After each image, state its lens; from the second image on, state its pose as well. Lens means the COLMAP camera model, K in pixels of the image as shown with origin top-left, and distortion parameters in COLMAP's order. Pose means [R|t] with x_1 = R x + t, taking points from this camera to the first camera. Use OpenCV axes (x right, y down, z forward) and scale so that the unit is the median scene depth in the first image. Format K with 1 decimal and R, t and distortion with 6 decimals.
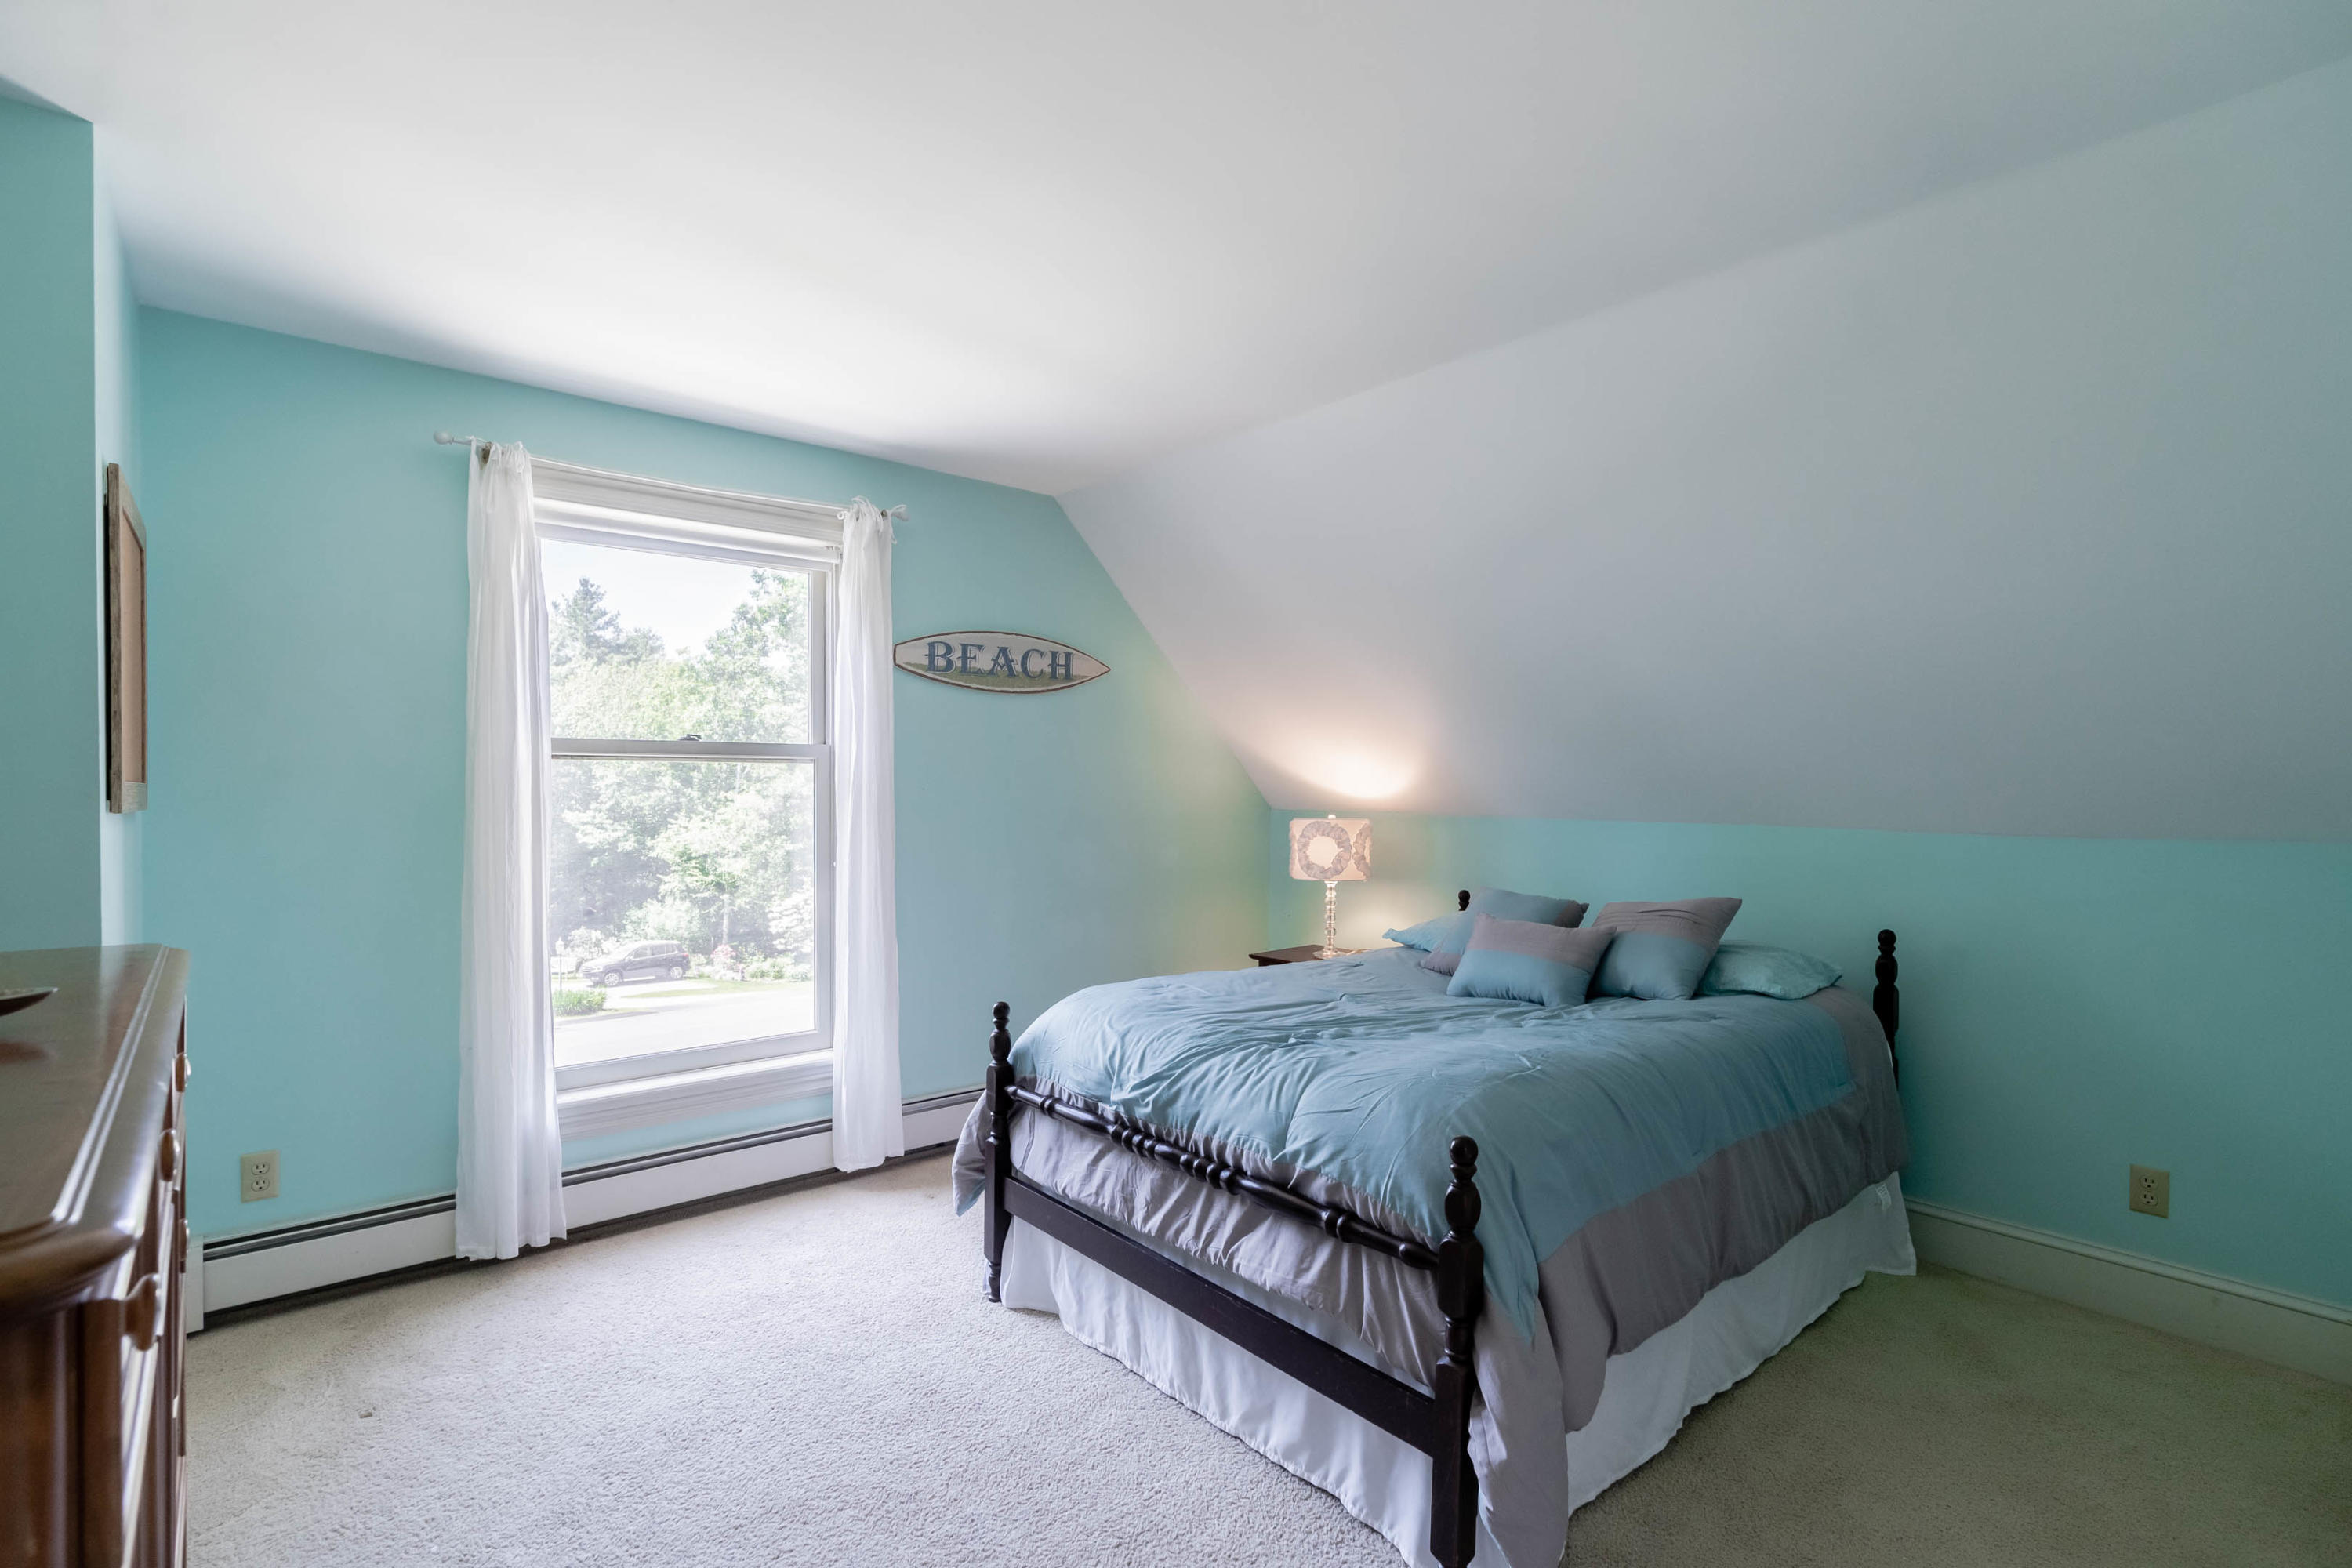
lens RADIAL K [[1108.6, 0, 1174.9], [0, 1108.6, 788.1], [0, 0, 1]] dist [-0.001971, -0.000179]
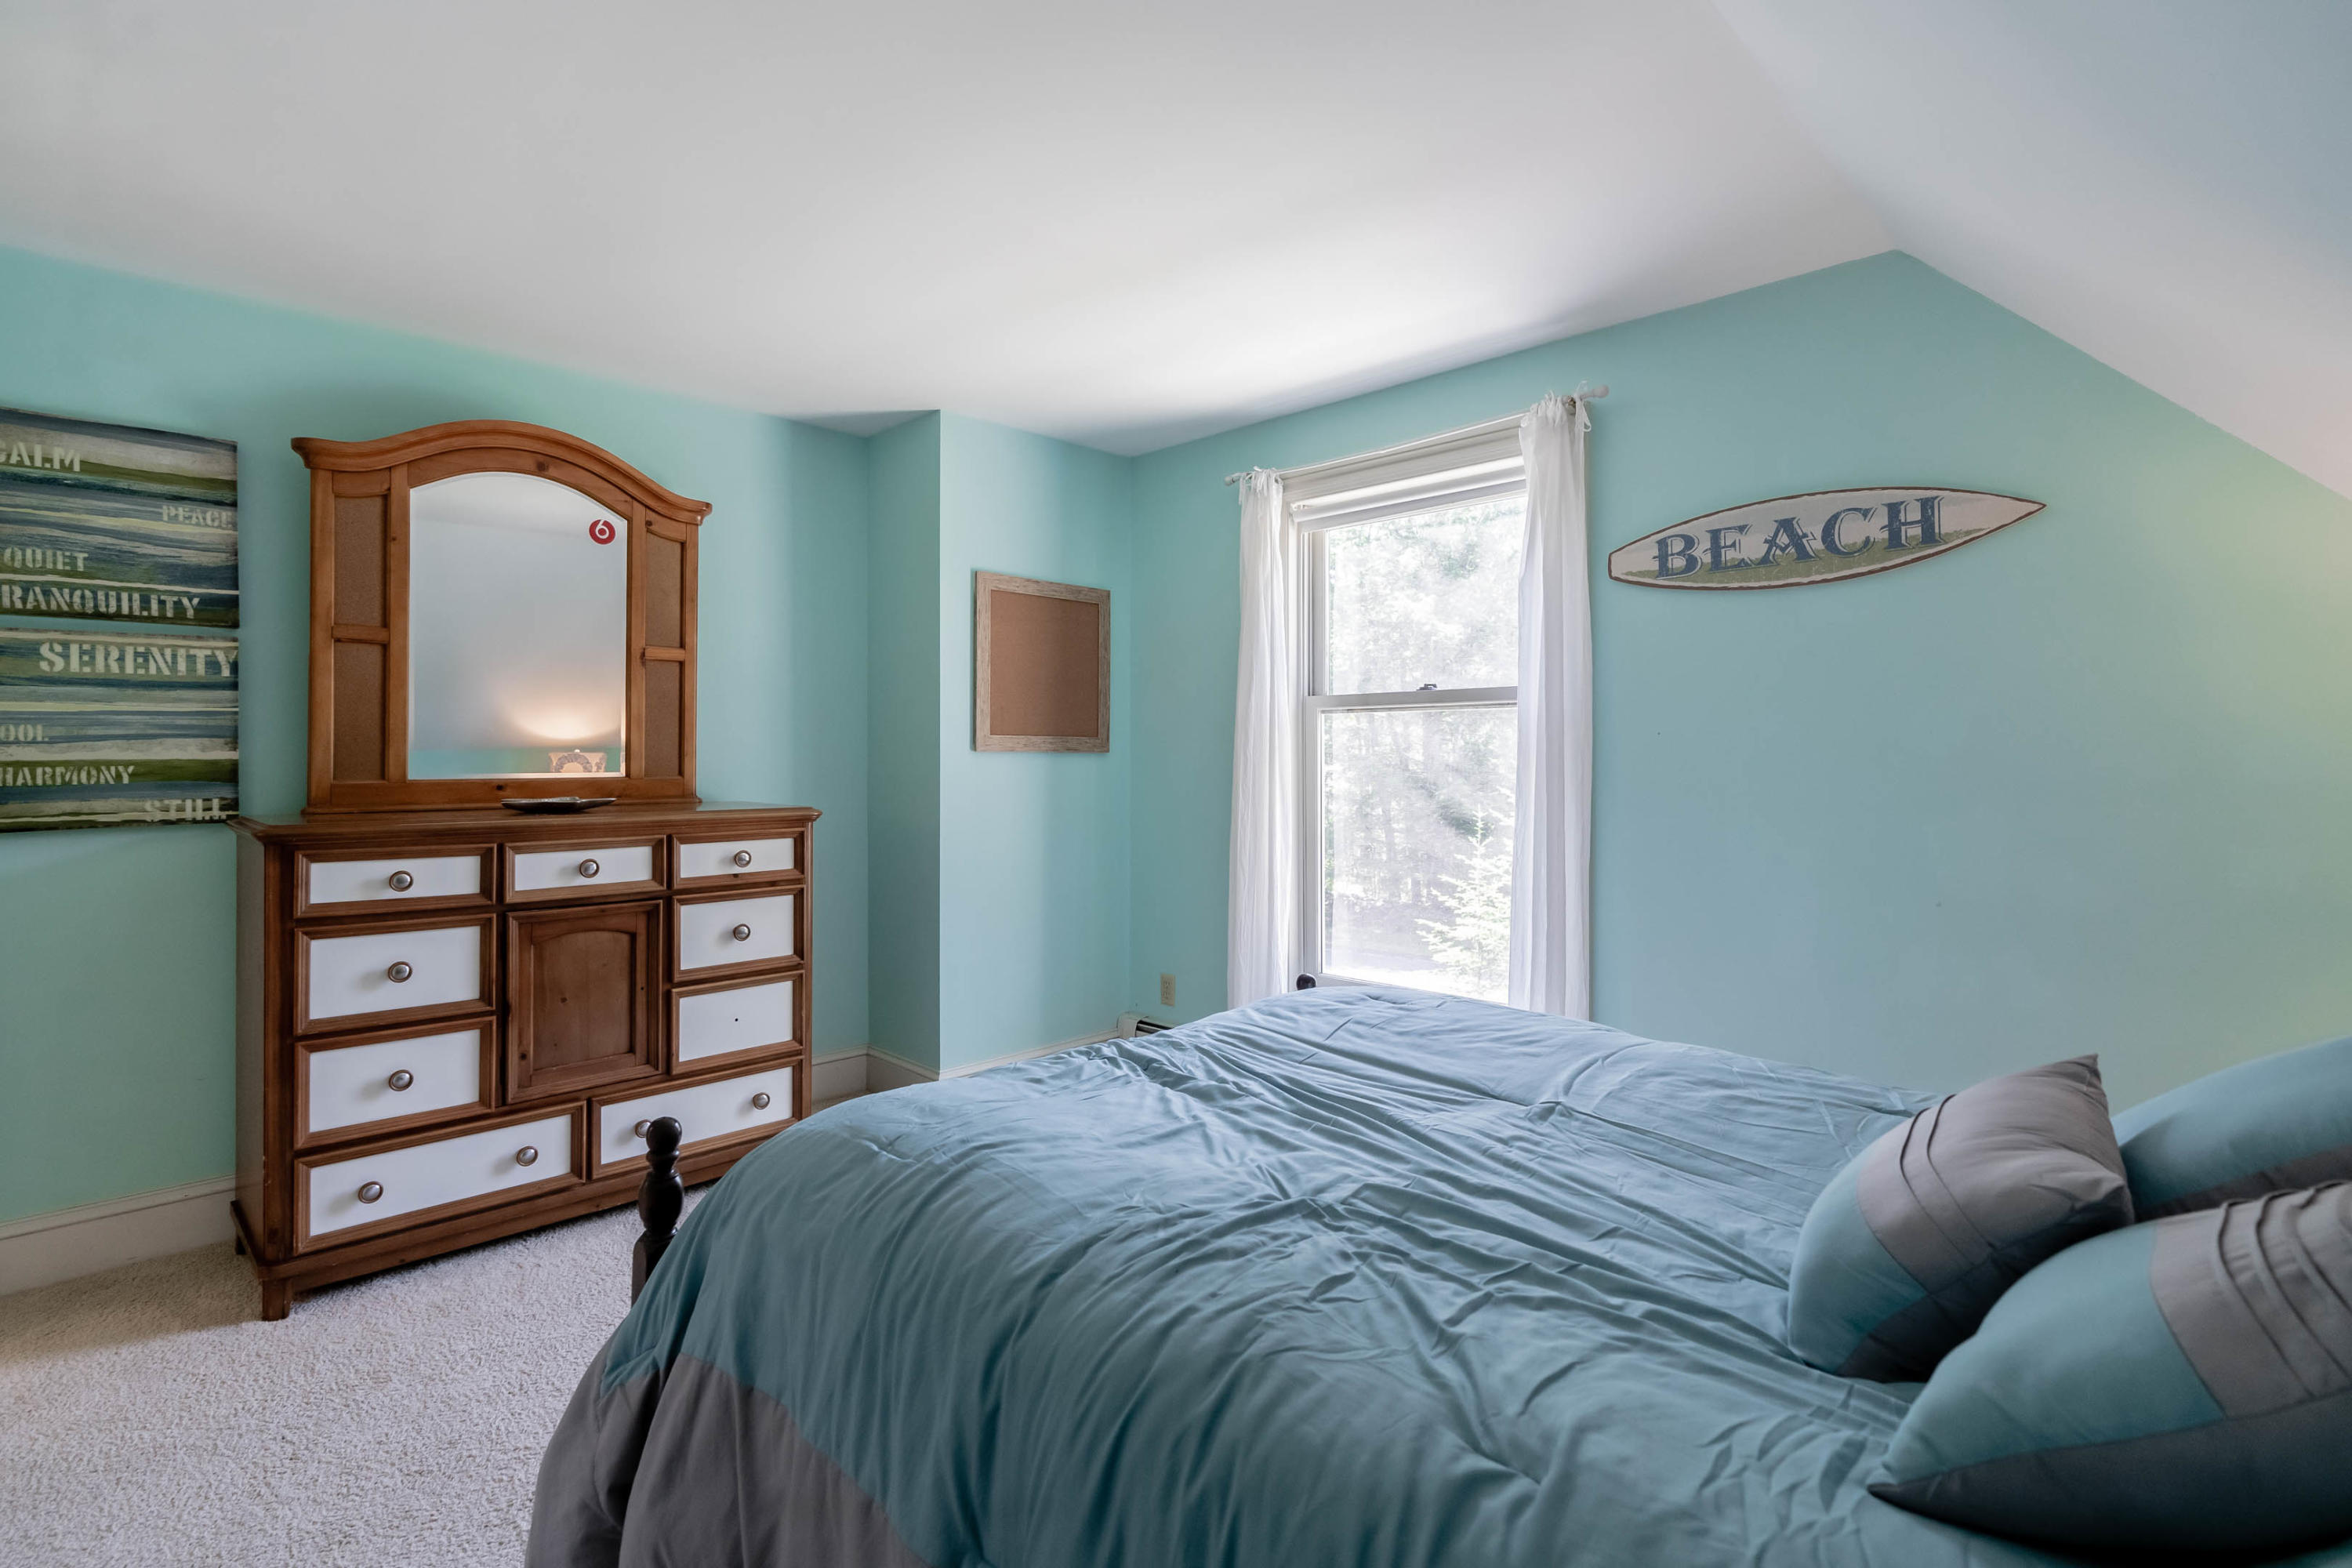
lens RADIAL K [[1108.6, 0, 1176.0], [0, 1108.6, 764.9], [0, 0, 1]] dist [-0.001971, -0.000179]
pose [[0.058624, 0.005486, -0.998265, 0.496701], [-0.003844, 0.999979, 0.005269, 0.019834], [0.998273, 0.003528, 0.058644, 0.594408]]
